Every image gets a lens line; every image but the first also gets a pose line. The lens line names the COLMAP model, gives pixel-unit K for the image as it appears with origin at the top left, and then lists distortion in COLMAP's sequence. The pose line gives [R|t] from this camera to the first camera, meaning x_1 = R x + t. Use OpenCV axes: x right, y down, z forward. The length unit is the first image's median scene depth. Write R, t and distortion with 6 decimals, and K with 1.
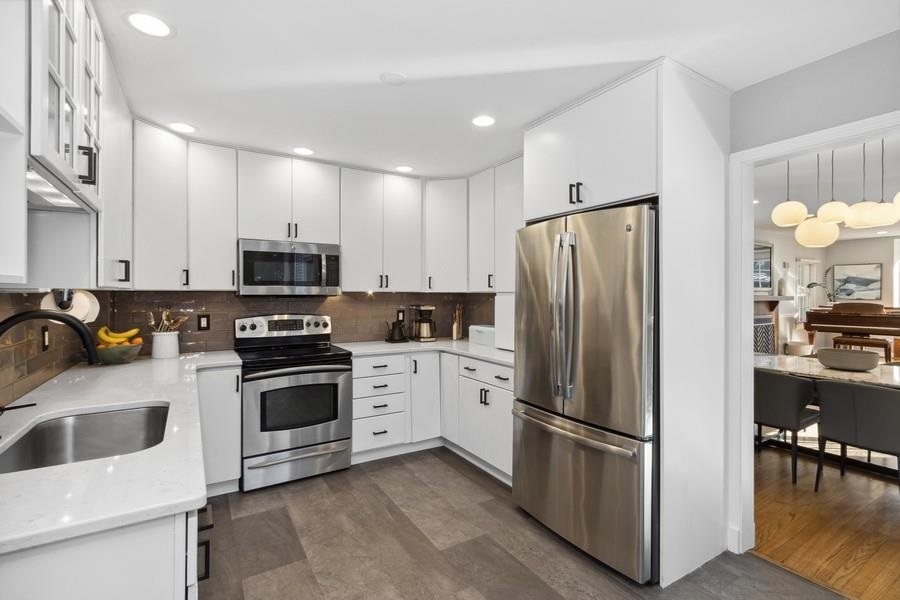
lens RADIAL K [[414.3, 0, 449.4], [0, 414.3, 291.1], [0, 0, 1]] dist [-0.000049, -0.000137]
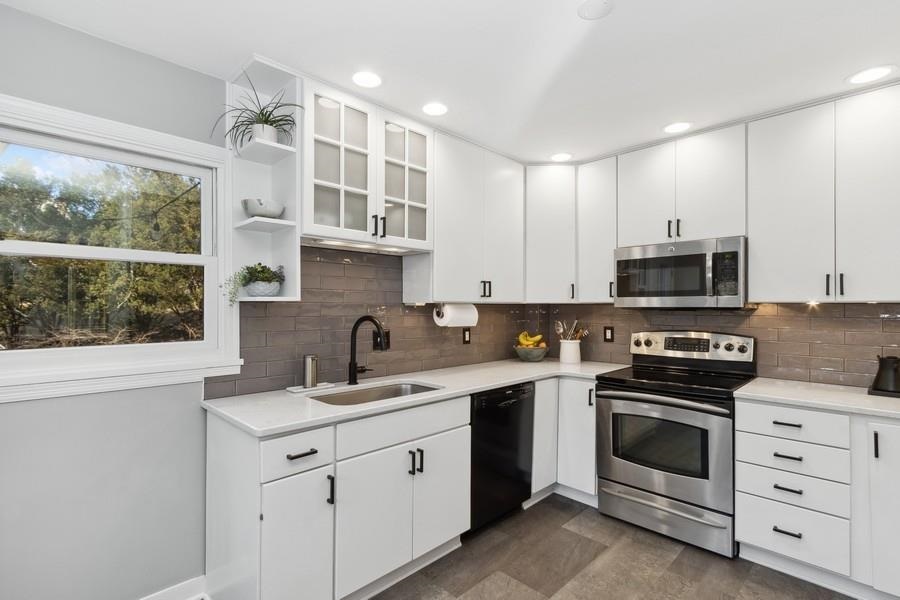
lens RADIAL K [[430.8, 0, 450.0], [0, 430.8, 300.0], [0, 0, 1]] dist [0.000638, 0.000065]
pose [[0.229773, -0.017980, -0.973078, 0.351495], [0.005614, 0.999837, -0.017149, 0.007090], [0.973228, -0.001523, 0.229836, 0.380218]]
